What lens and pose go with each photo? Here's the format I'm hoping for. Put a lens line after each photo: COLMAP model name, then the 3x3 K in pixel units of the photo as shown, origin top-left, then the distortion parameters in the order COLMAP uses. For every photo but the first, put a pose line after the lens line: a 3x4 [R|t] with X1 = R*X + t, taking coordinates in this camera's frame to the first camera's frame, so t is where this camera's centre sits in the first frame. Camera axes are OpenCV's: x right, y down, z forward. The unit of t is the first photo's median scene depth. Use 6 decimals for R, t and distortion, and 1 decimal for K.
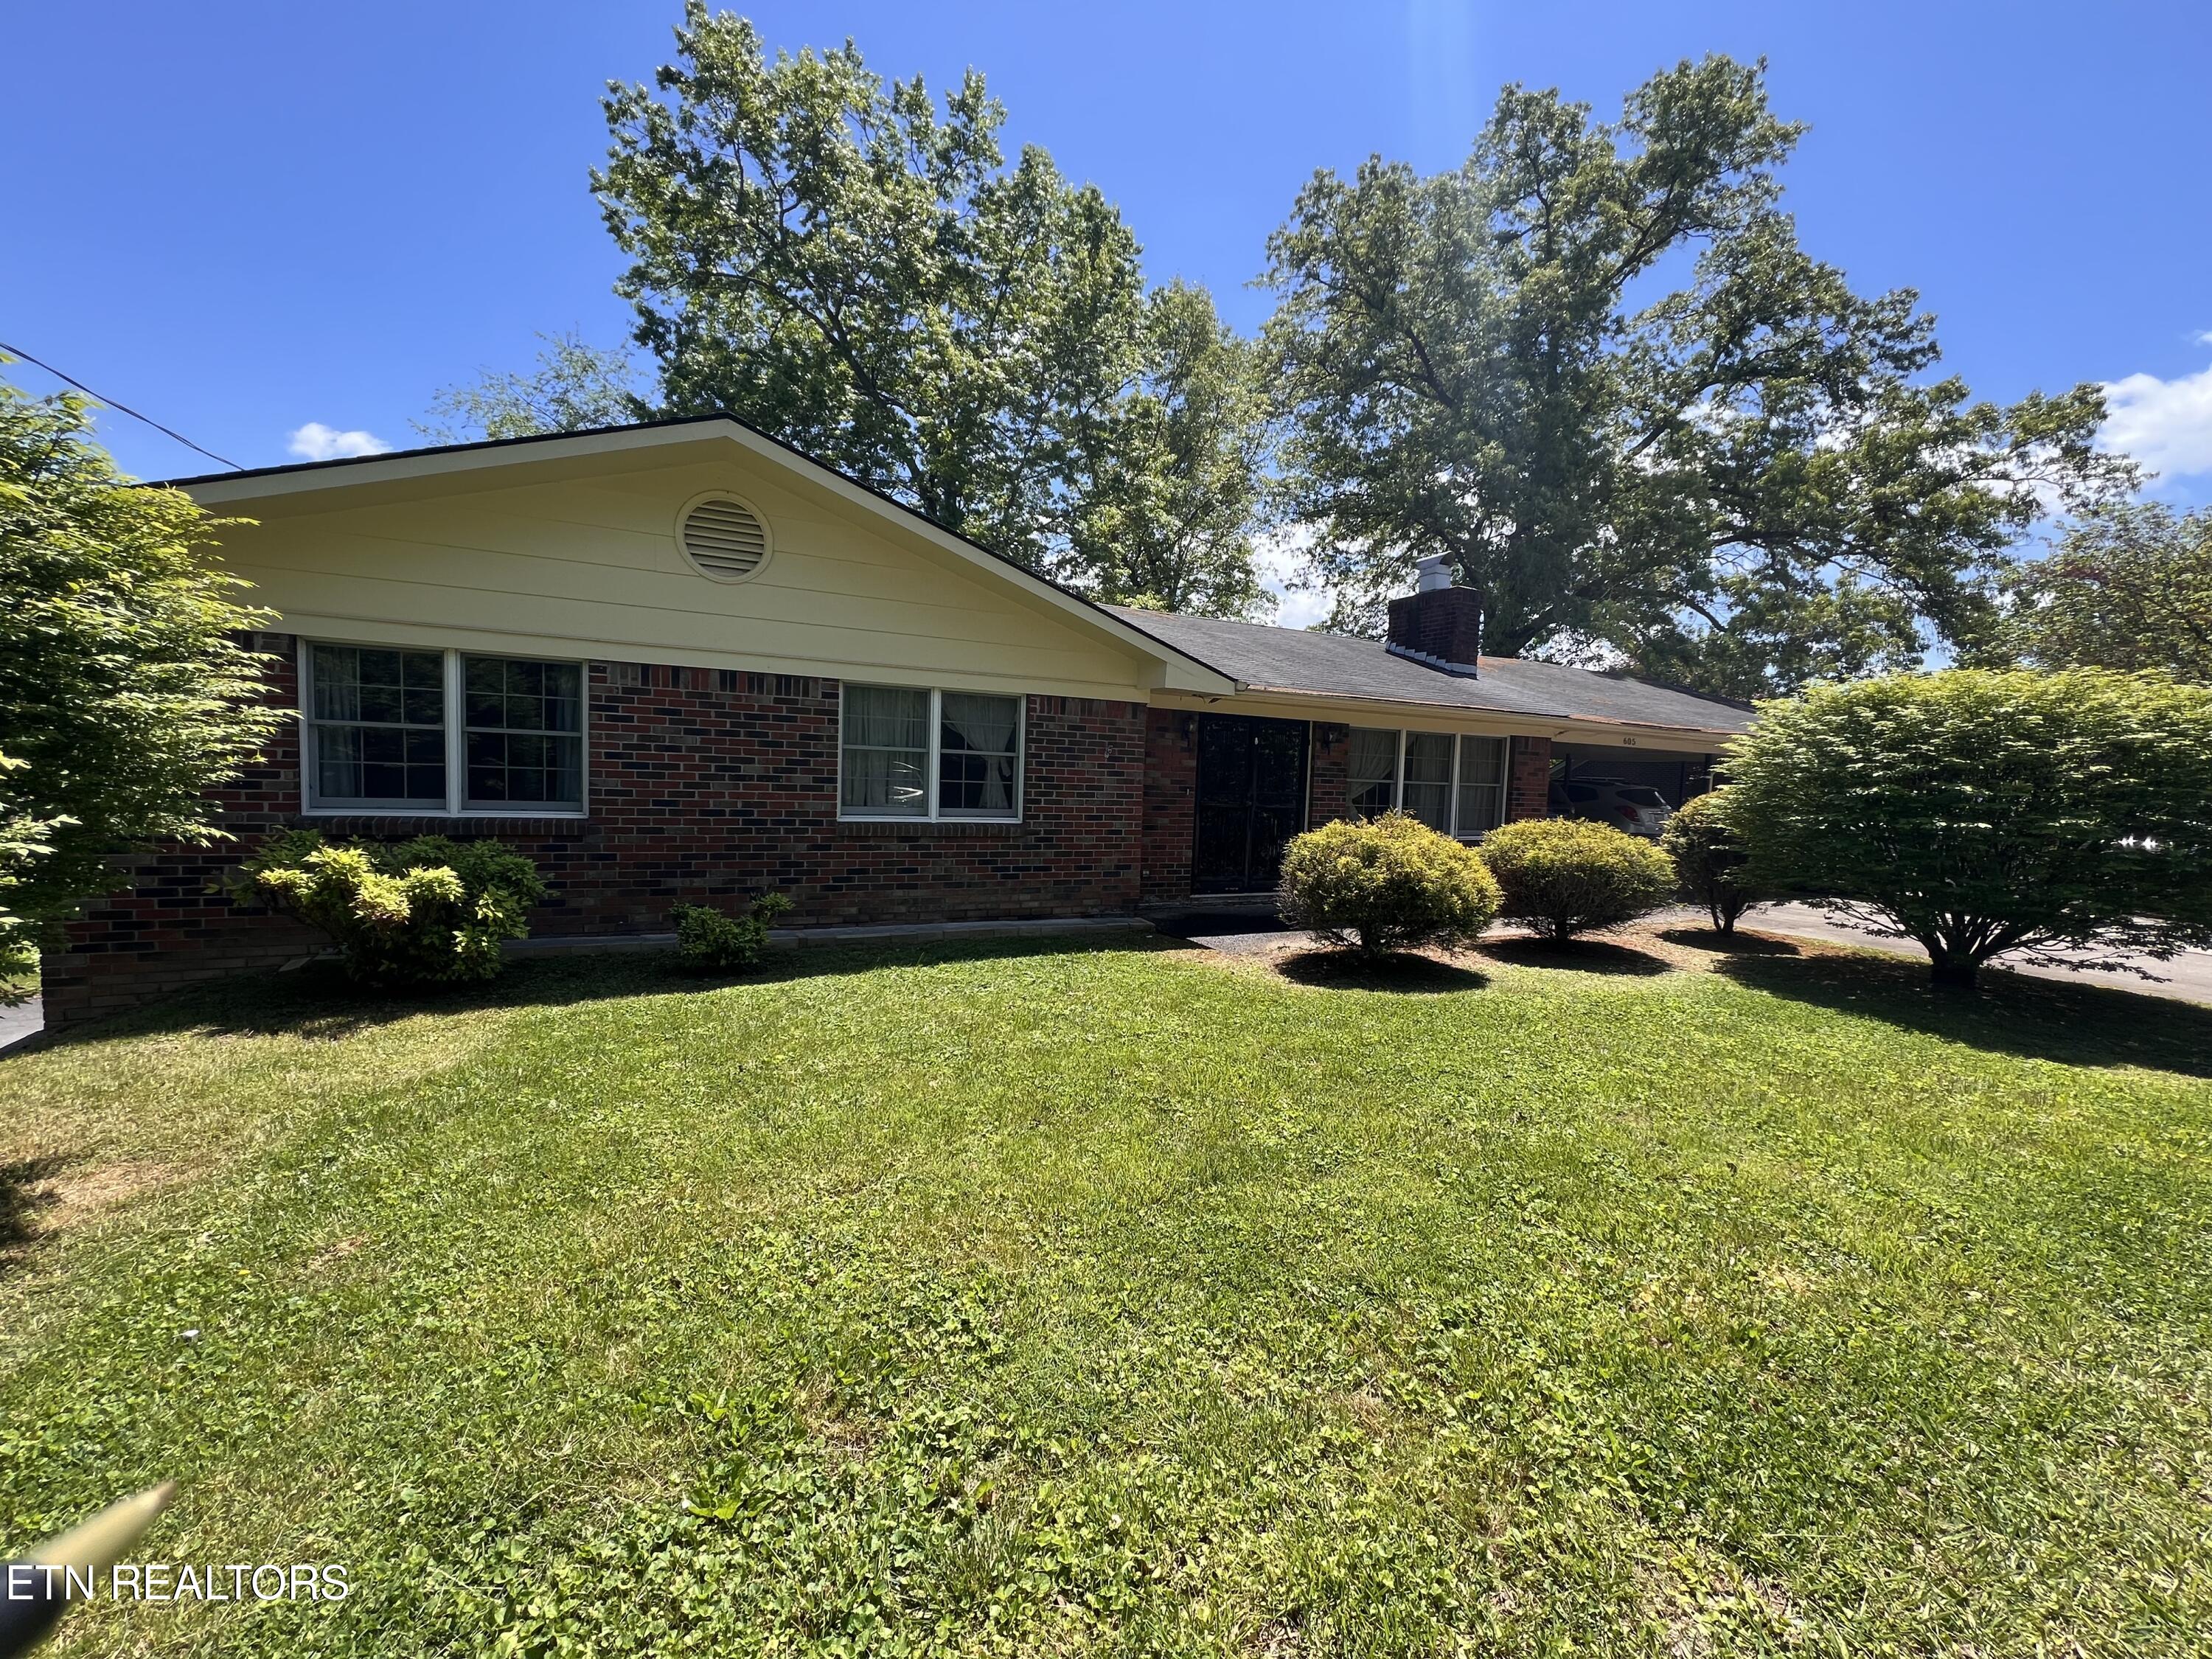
lens RADIAL K [[884.9, 0, 1111.5], [0, 884.9, 831.6], [0, 0, 1]] dist [-0.002884, 0.001042]
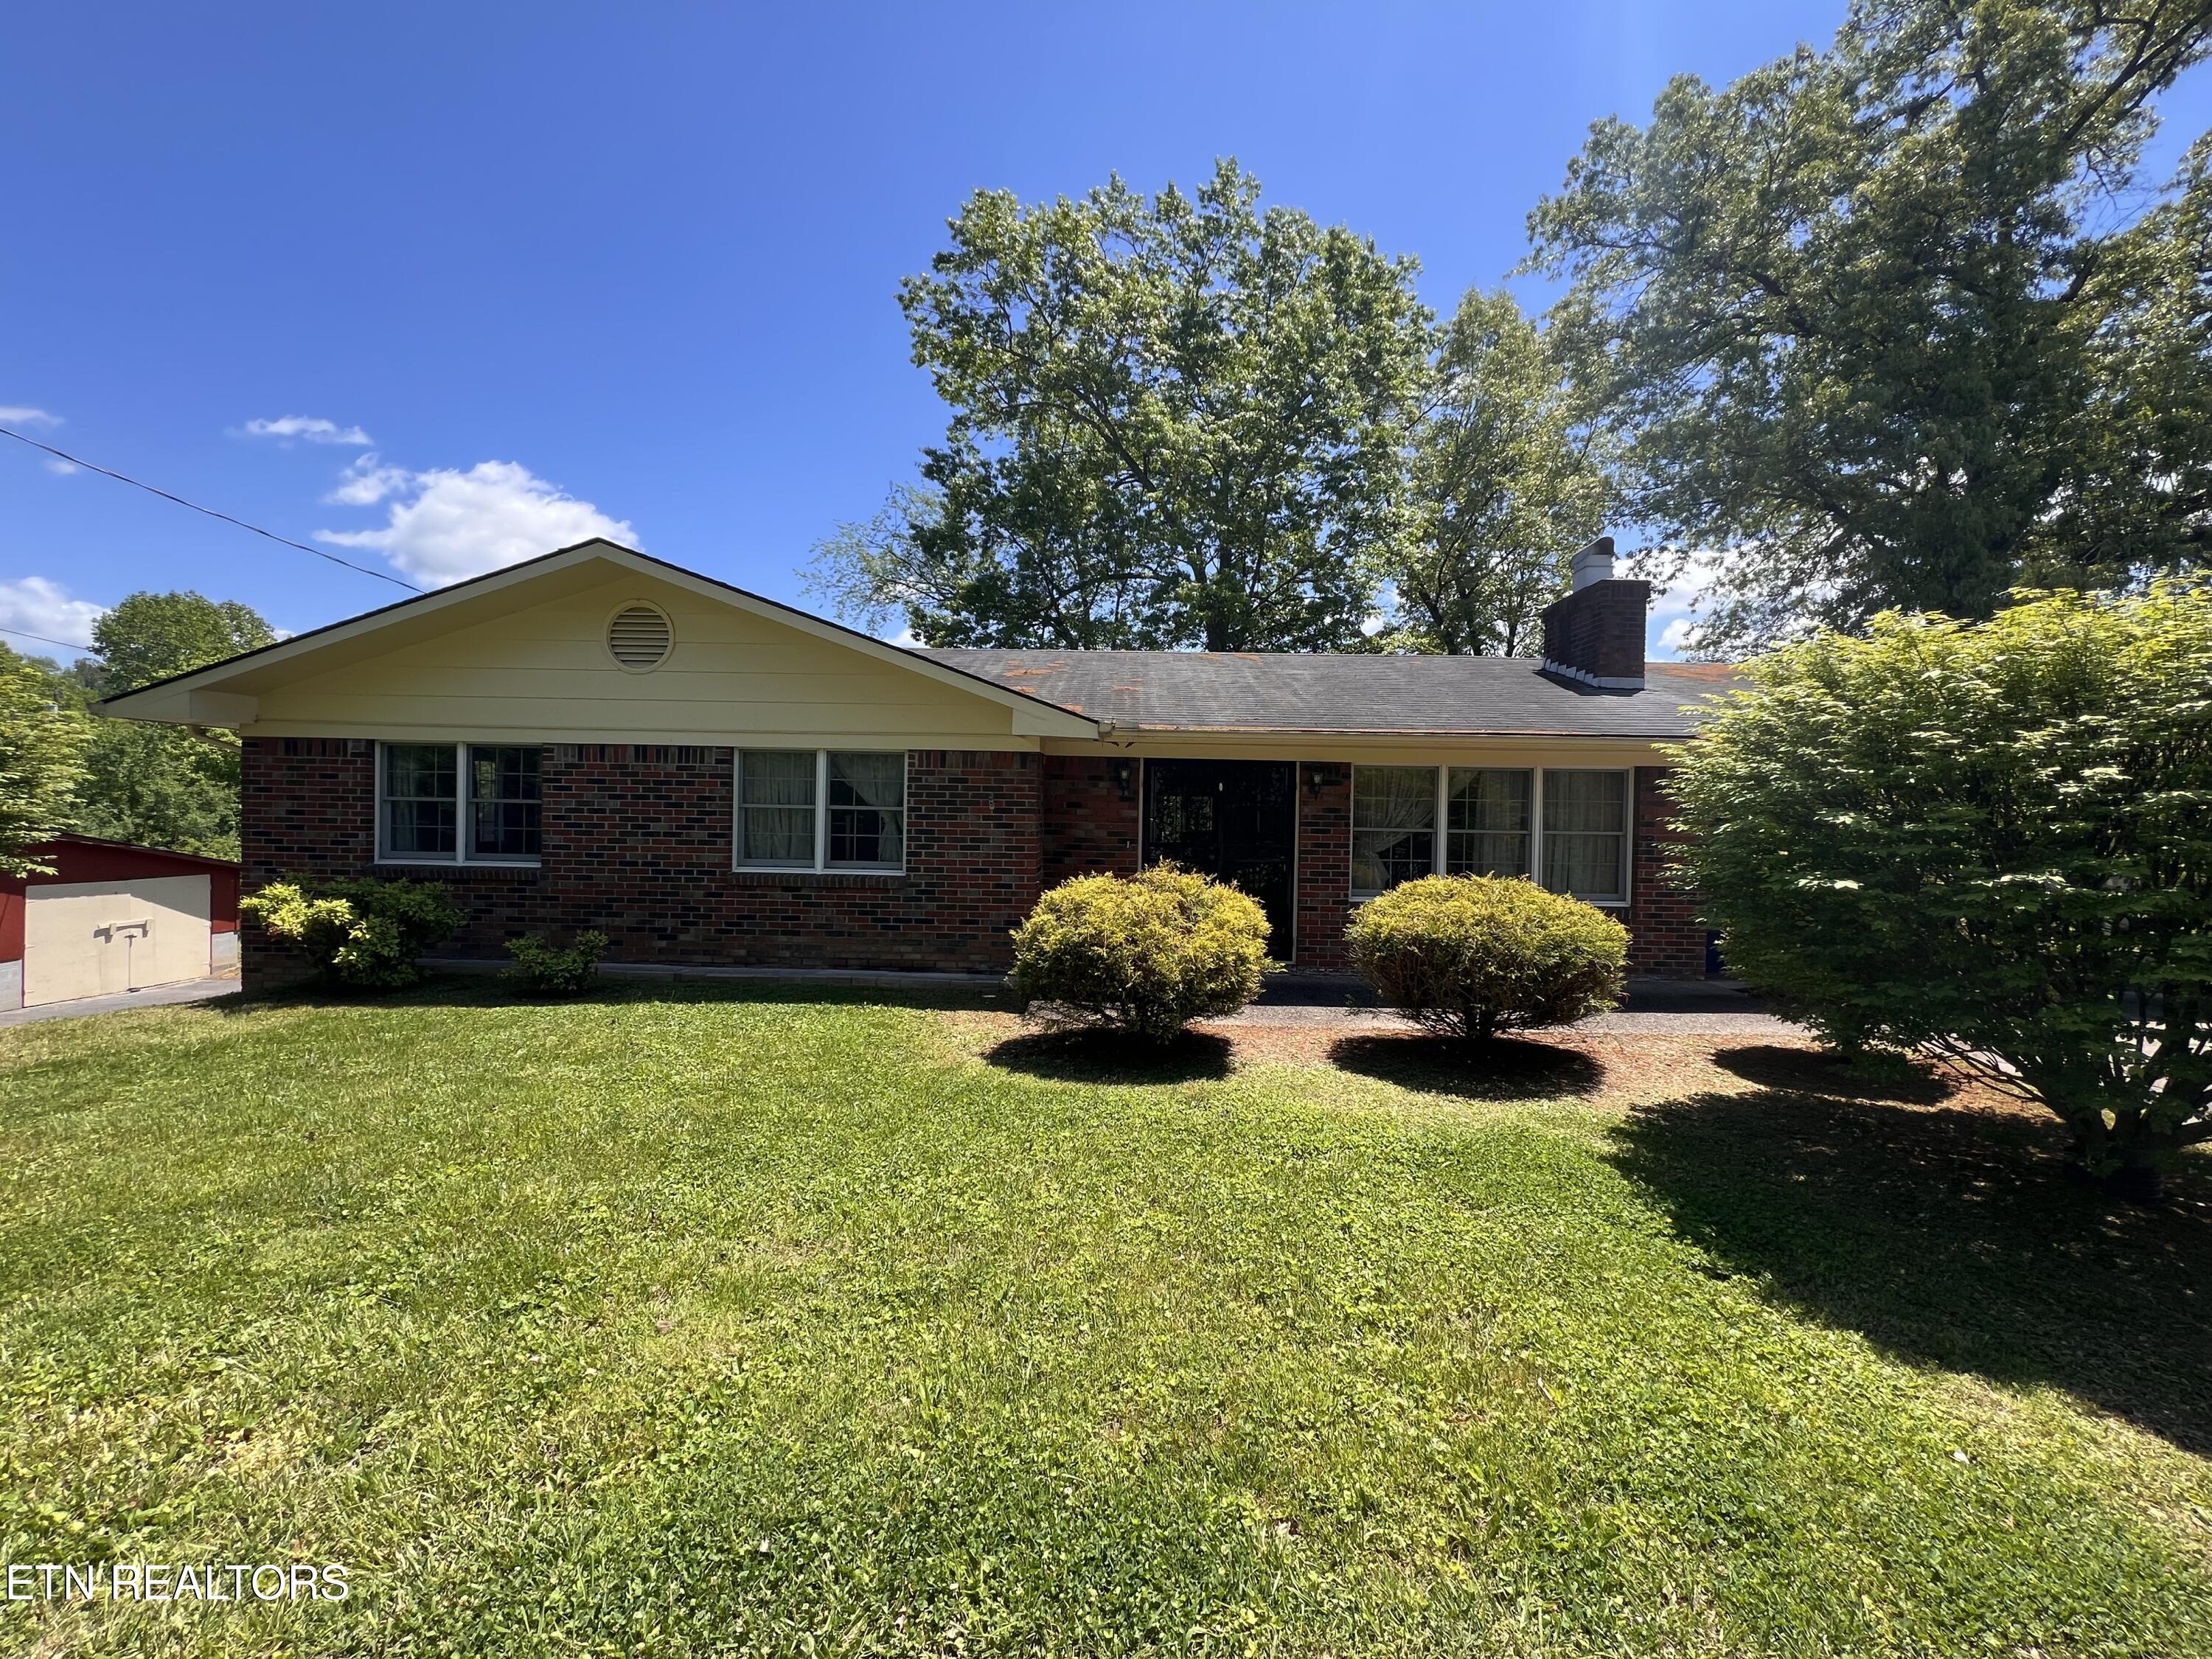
lens RADIAL K [[884.9, 0, 1109.9], [0, 884.9, 830.9], [0, 0, 1]] dist [-0.002884, 0.001042]
pose [[0.886955, -0.016003, -0.461579, 0.611461], [-0.016331, 0.997688, -0.065970, 0.002737], [0.461568, 0.066051, 0.884643, 0.213424]]
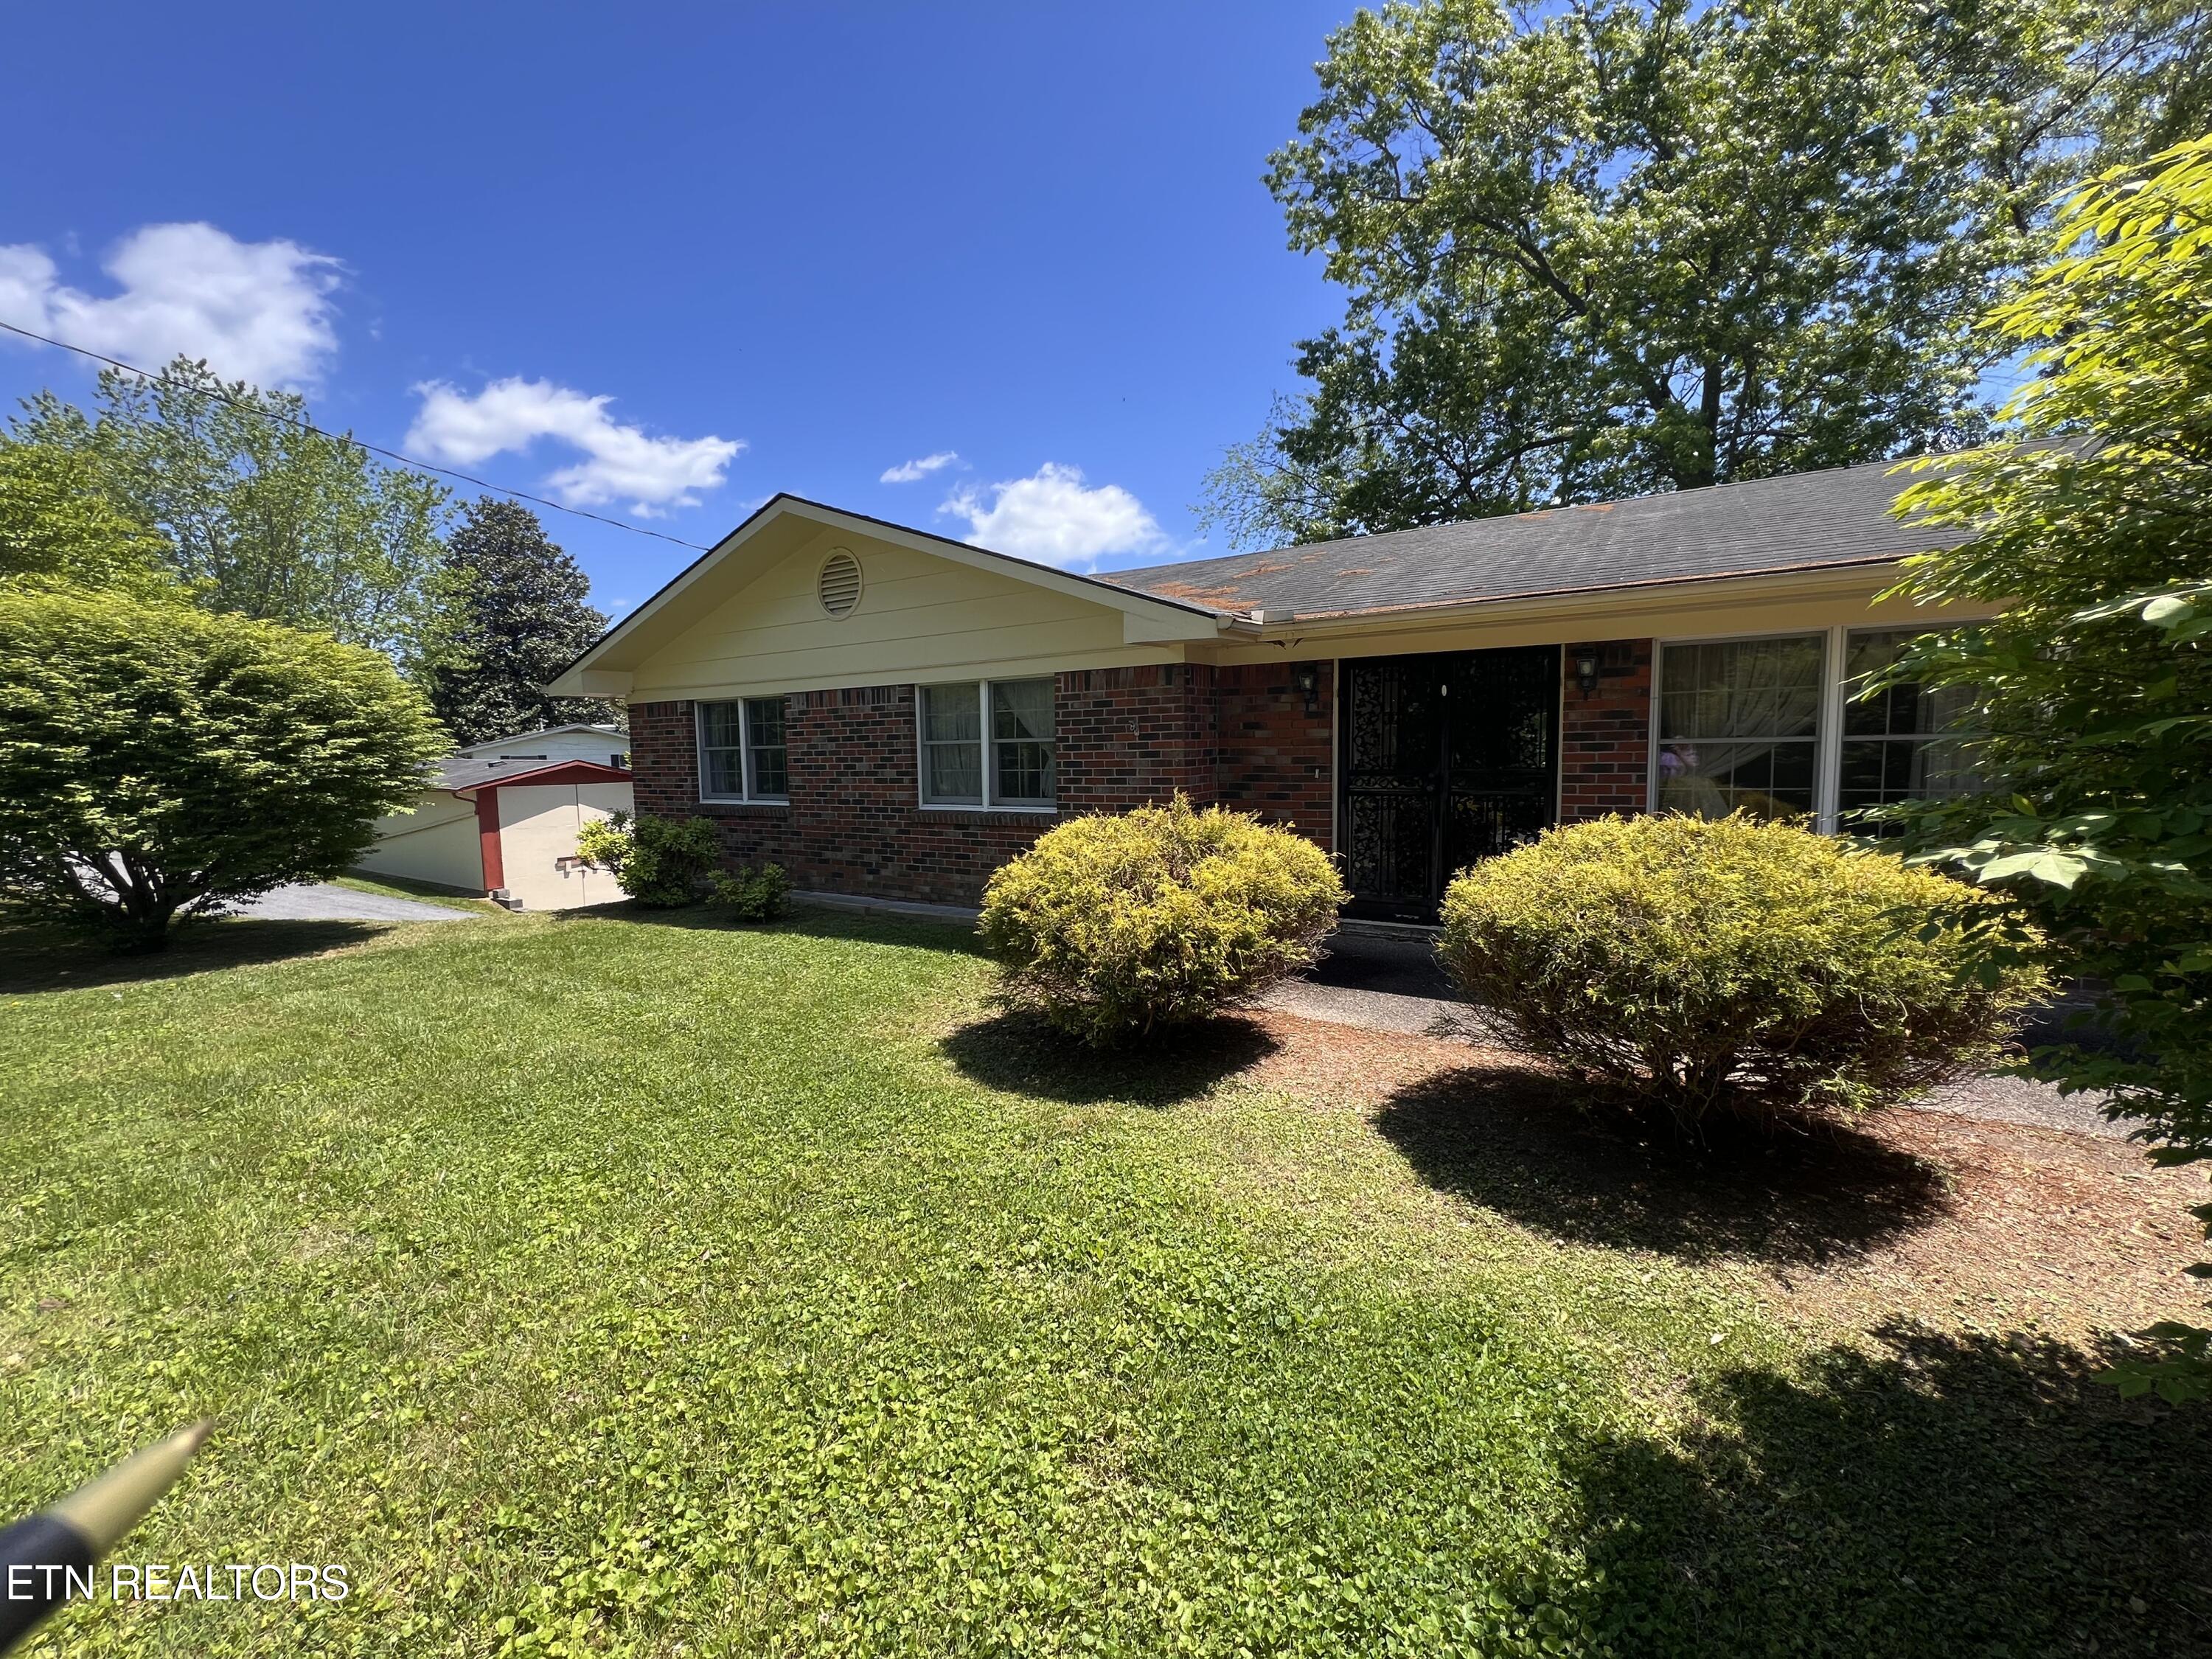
lens RADIAL K [[884.9, 0, 1110.1], [0, 884.9, 831.0], [0, 0, 1]] dist [-0.002884, 0.001042]
pose [[0.524709, 0.026326, -0.850874, 0.754421], [-0.020503, 0.999623, 0.018284, -0.009045], [0.851035, 0.007852, 0.525051, 0.588839]]
